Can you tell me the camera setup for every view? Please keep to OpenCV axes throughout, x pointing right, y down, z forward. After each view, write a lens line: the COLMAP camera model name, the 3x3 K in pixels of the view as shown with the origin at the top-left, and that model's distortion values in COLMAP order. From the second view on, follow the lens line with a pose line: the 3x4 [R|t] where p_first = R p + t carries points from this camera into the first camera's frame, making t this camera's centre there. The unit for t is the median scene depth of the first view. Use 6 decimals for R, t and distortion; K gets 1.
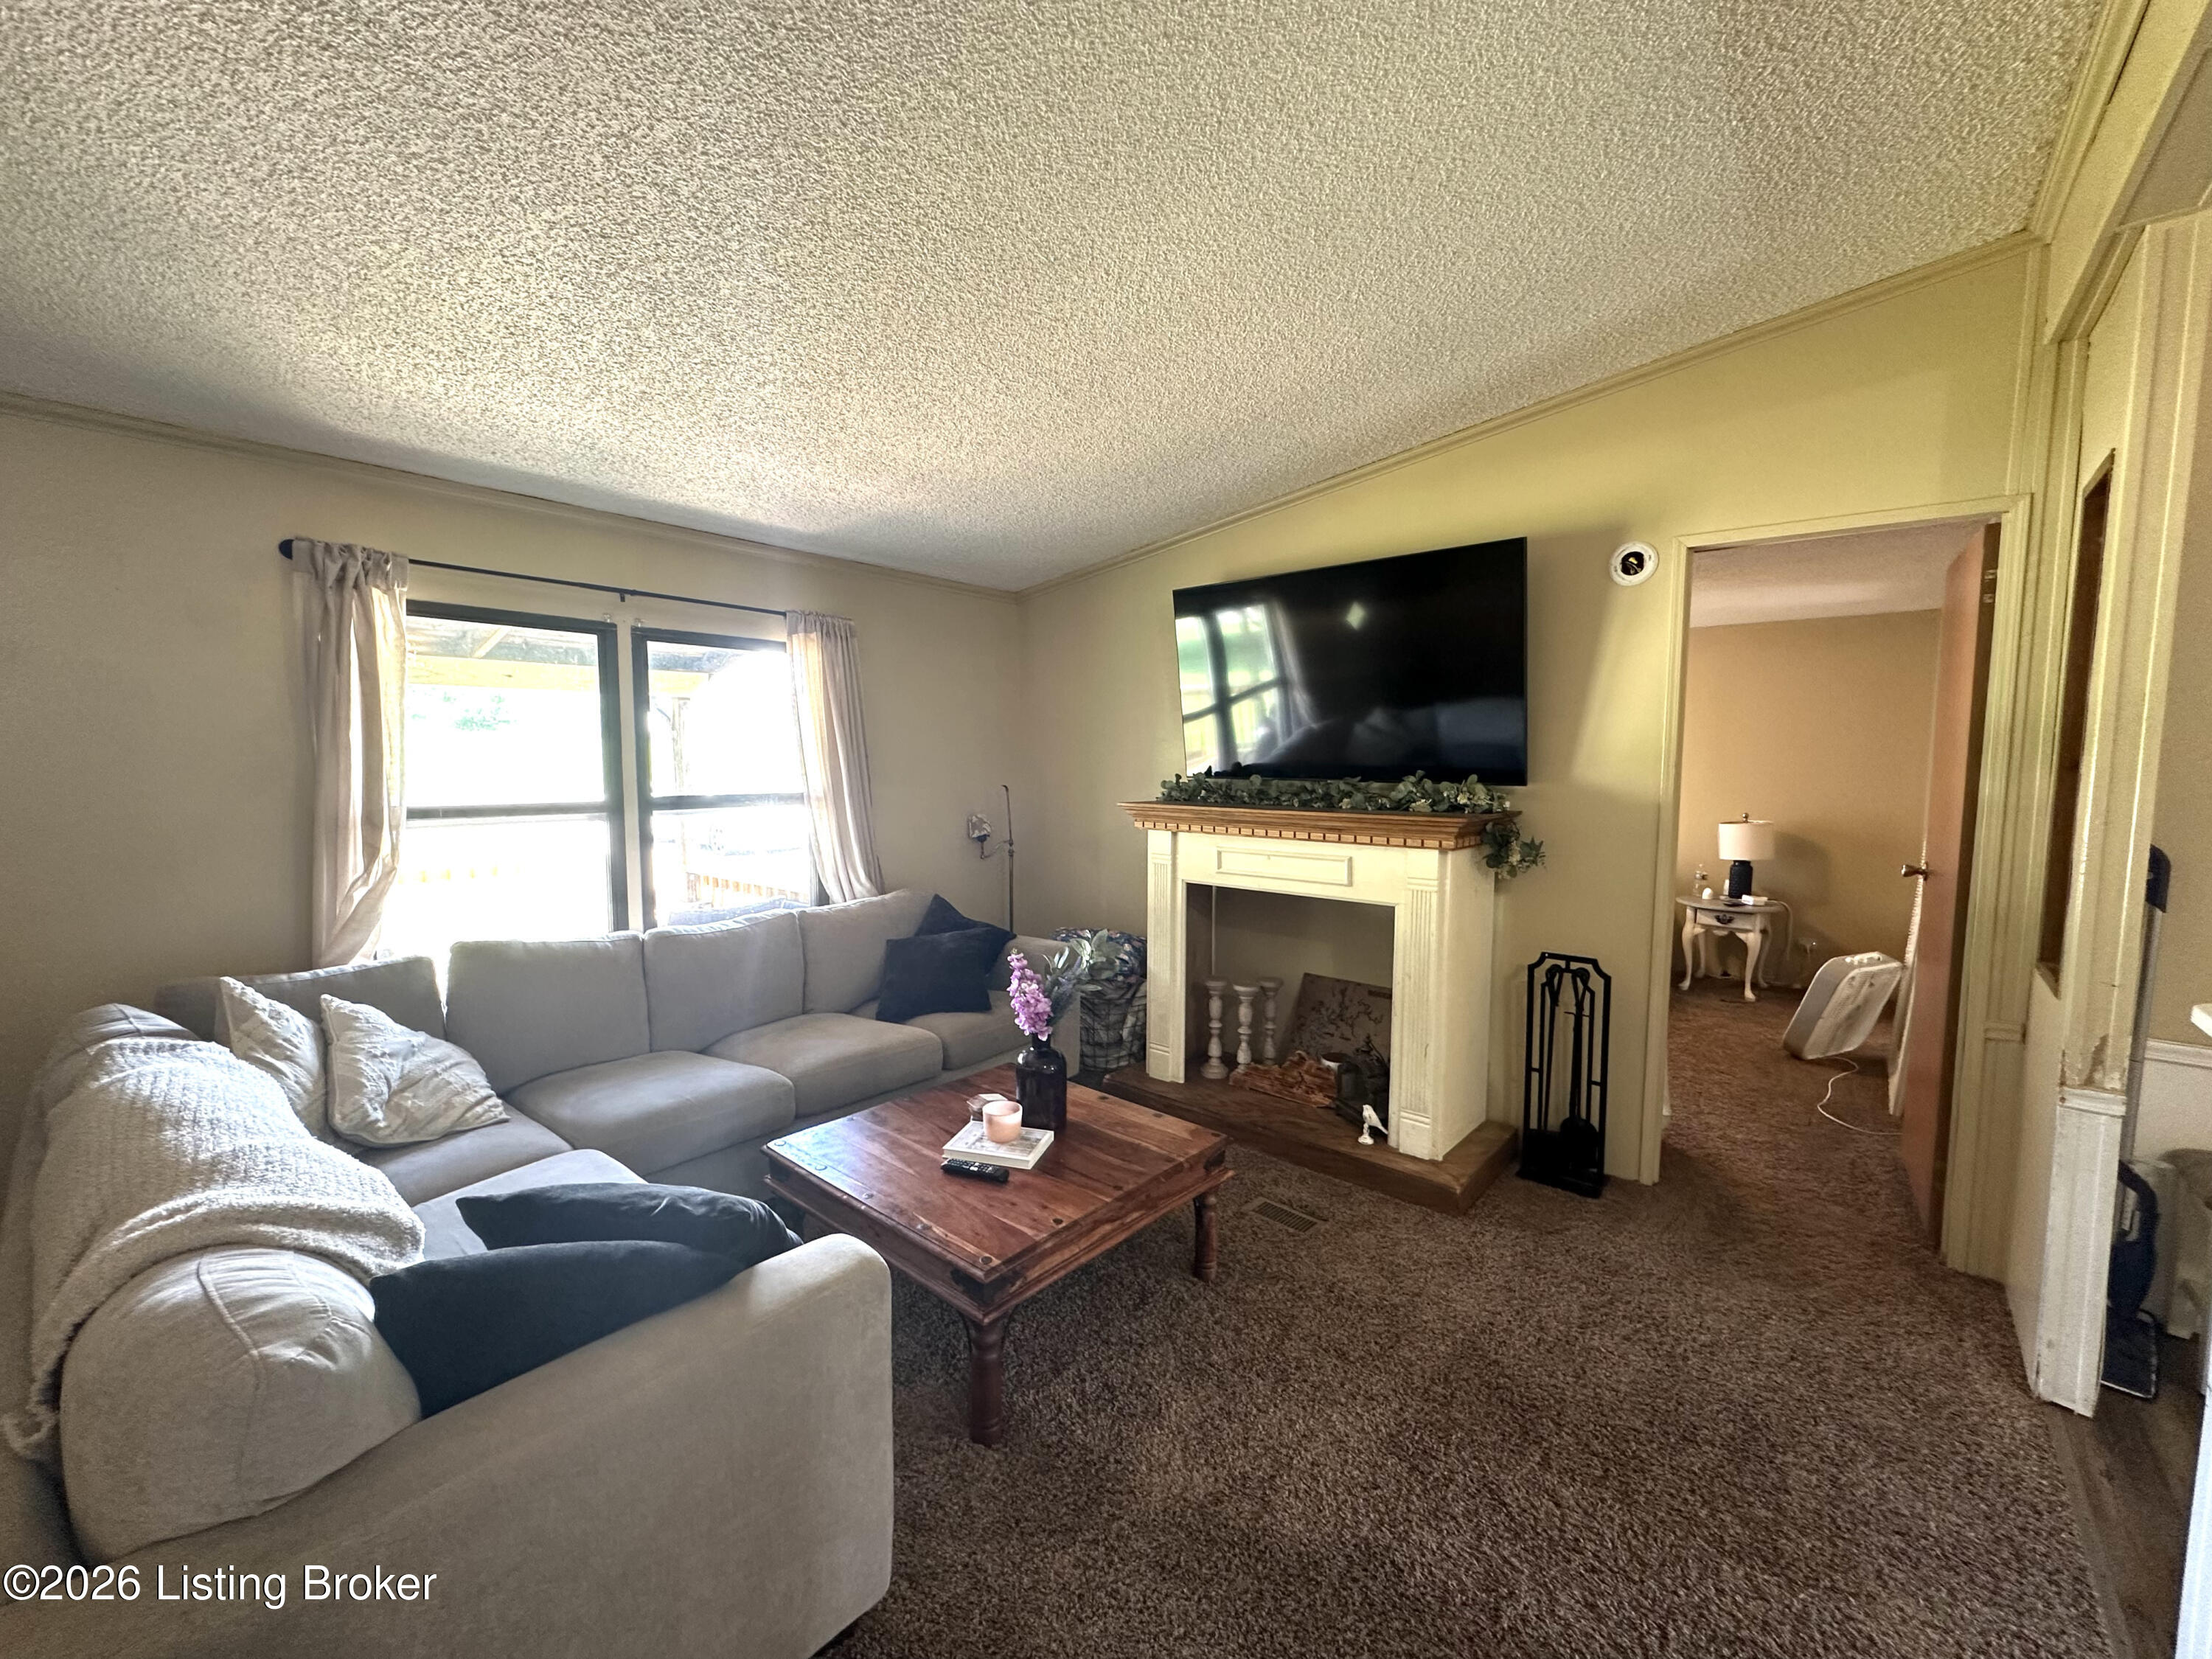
lens RADIAL K [[882.7, 0, 1091.6], [0, 882.7, 829.8], [0, 0, 1]] dist [-0.004786, 0.000120]
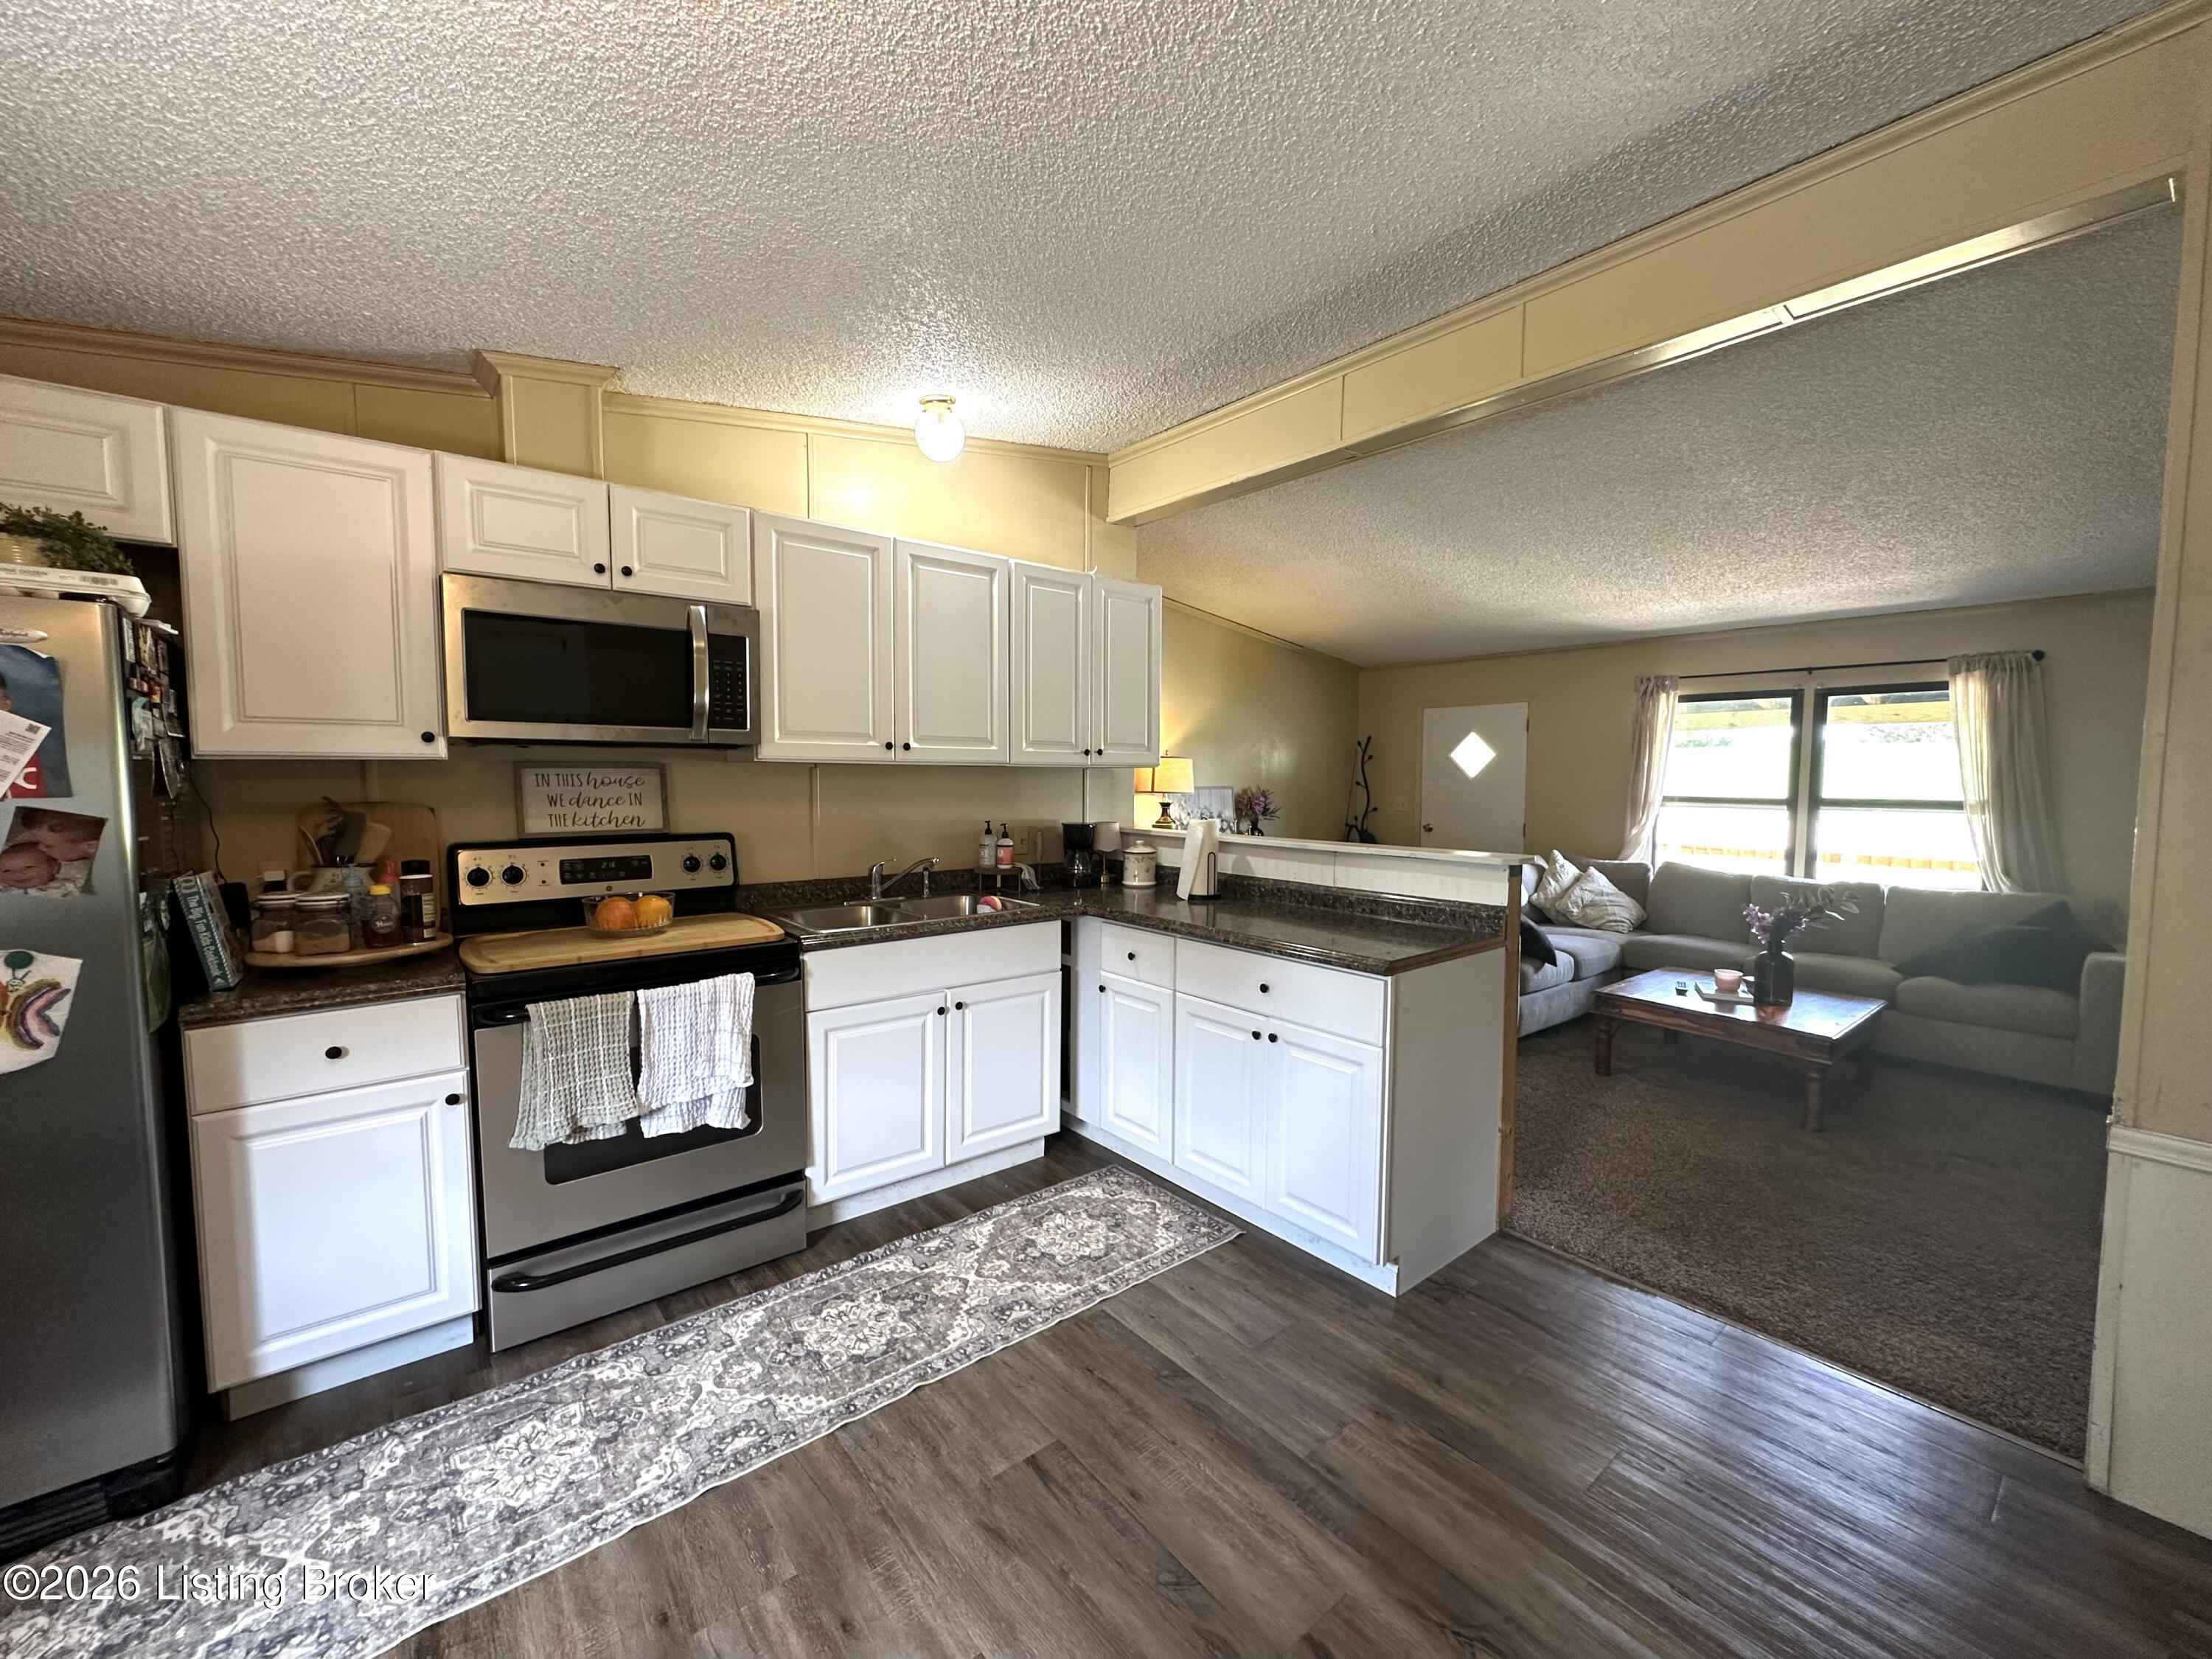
lens RADIAL K [[882.7, 0, 1106.6], [0, 882.7, 827.4], [0, 0, 1]] dist [-0.004786, 0.000120]
pose [[-0.169827, 0.061392, -0.983560, 1.834575], [-0.088518, 0.993073, 0.077270, 0.008089], [0.981490, 0.100185, -0.163216, 0.057262]]
